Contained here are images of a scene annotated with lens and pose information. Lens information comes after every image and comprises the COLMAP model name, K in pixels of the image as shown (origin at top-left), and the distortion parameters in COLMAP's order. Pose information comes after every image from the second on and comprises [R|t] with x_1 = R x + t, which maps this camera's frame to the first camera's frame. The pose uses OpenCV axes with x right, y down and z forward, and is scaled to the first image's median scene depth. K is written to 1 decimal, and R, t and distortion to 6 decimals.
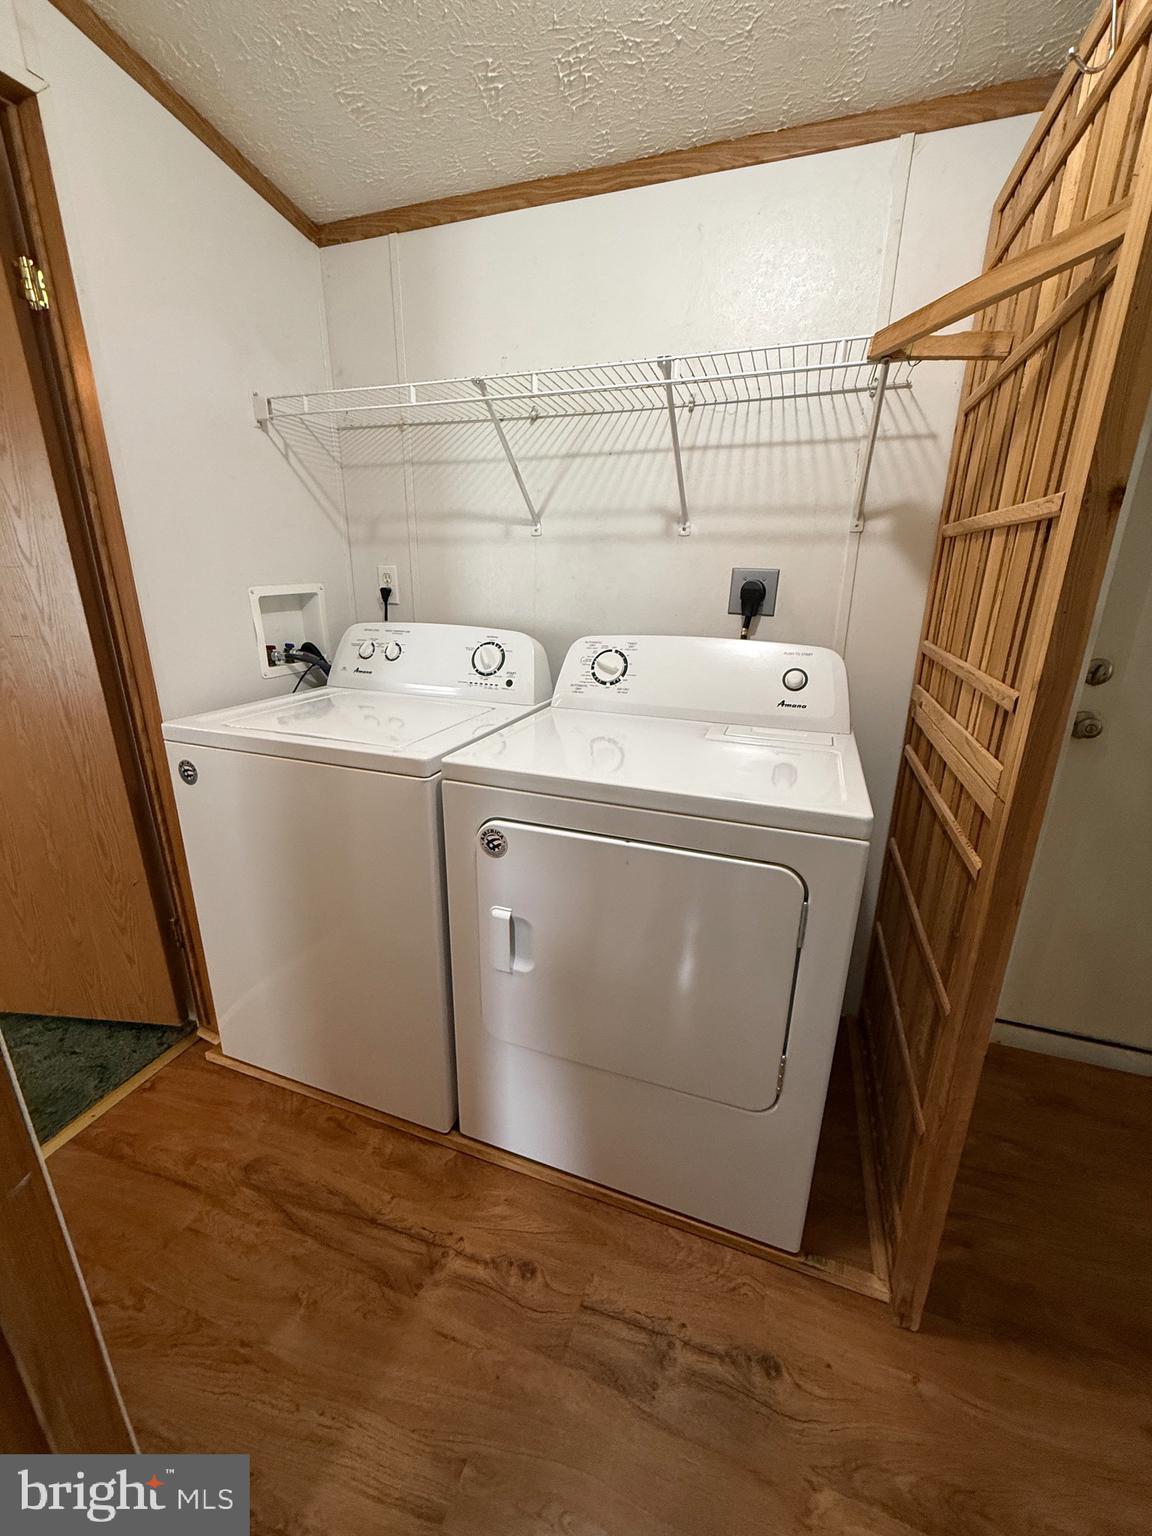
lens RADIAL K [[611.2, 0, 575.5], [0, 611.2, 763.6], [0, 0, 1]] dist [0.001675, -0.000253]
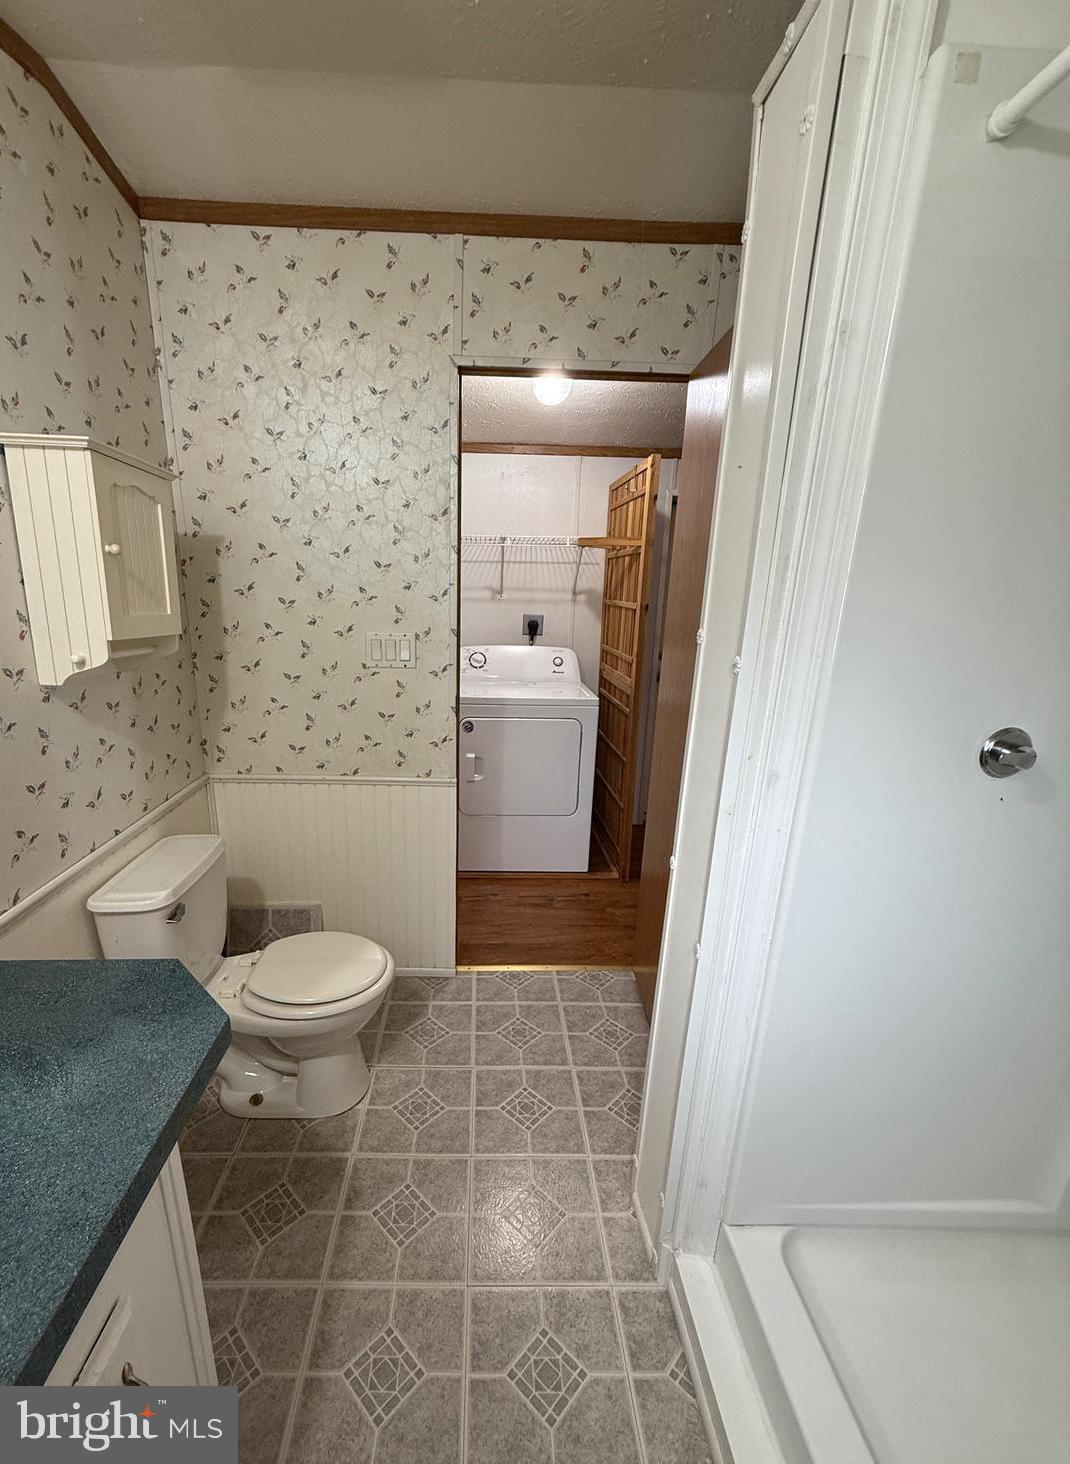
lens RADIAL K [[616.5, 0, 494.2], [0, 616.5, 754.7], [0, 0, 1]] dist [-0.000018, -0.000018]
pose [[0.930662, -0.091129, 0.354350, -0.722166], [0.102702, 0.994614, -0.013949, 0.221009], [-0.351170, 0.049375, 0.935009, -1.094634]]
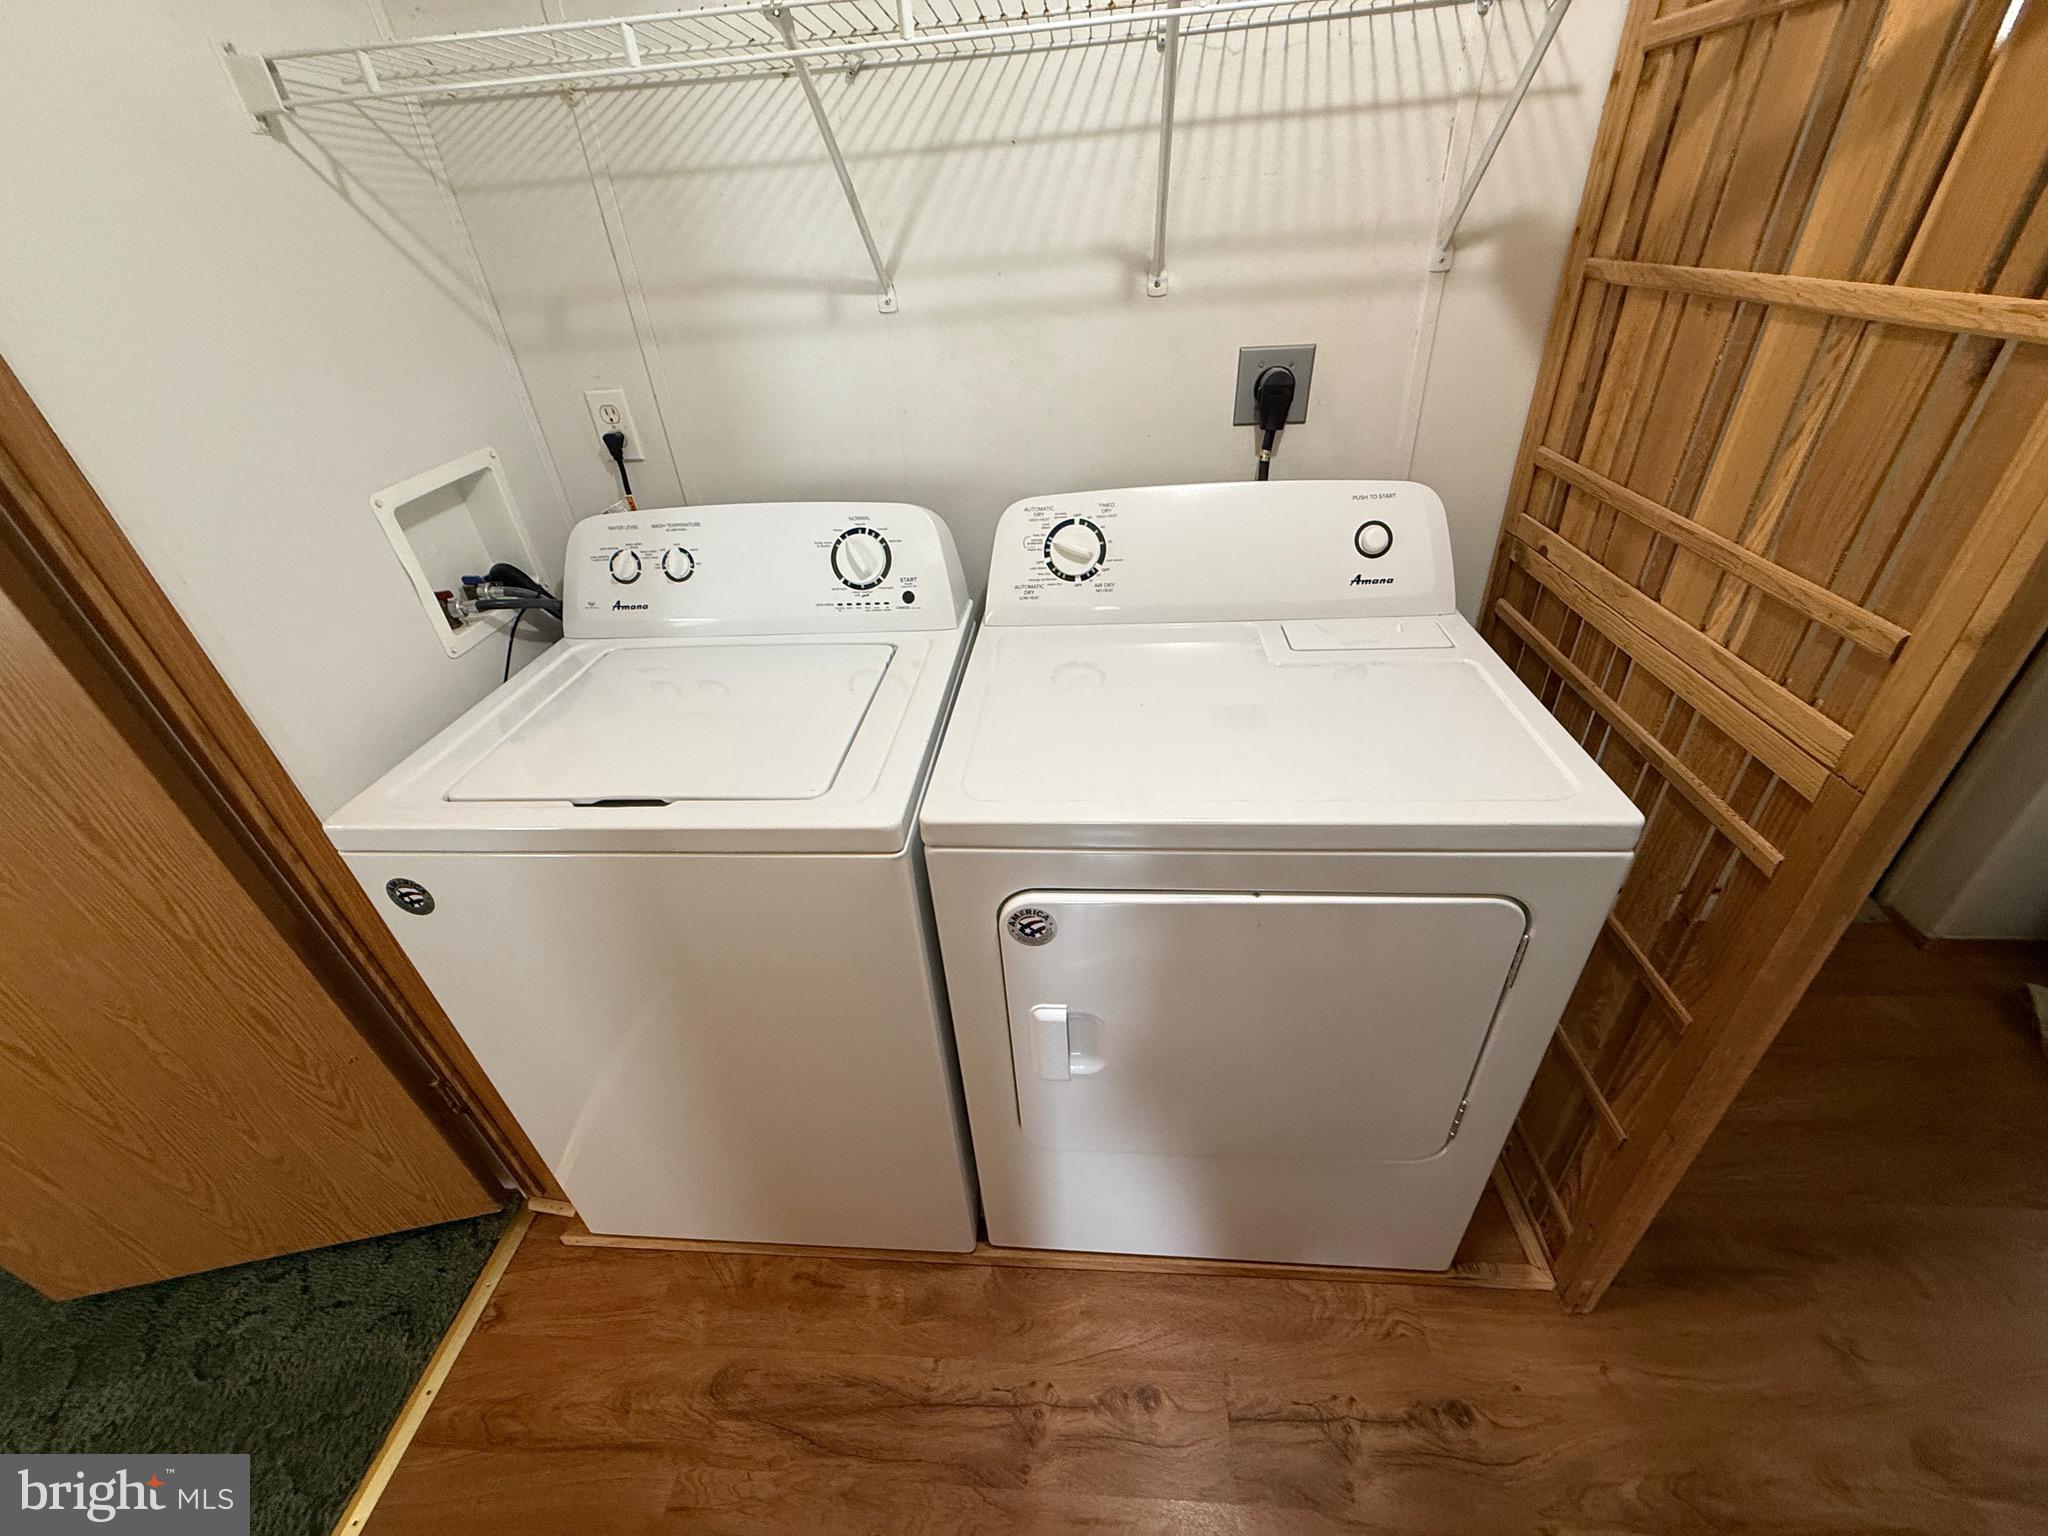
lens RADIAL K [[815.0, 0, 1024.0], [0, 815.0, 768.0], [0, 0, 1]] dist [0.001675, -0.000253]
pose [[0.960638, -0.210258, 0.181568, -0.194966], [0.154197, 0.947219, 0.281069, -0.194980], [-0.231082, -0.242008, 0.942355, 0.193866]]
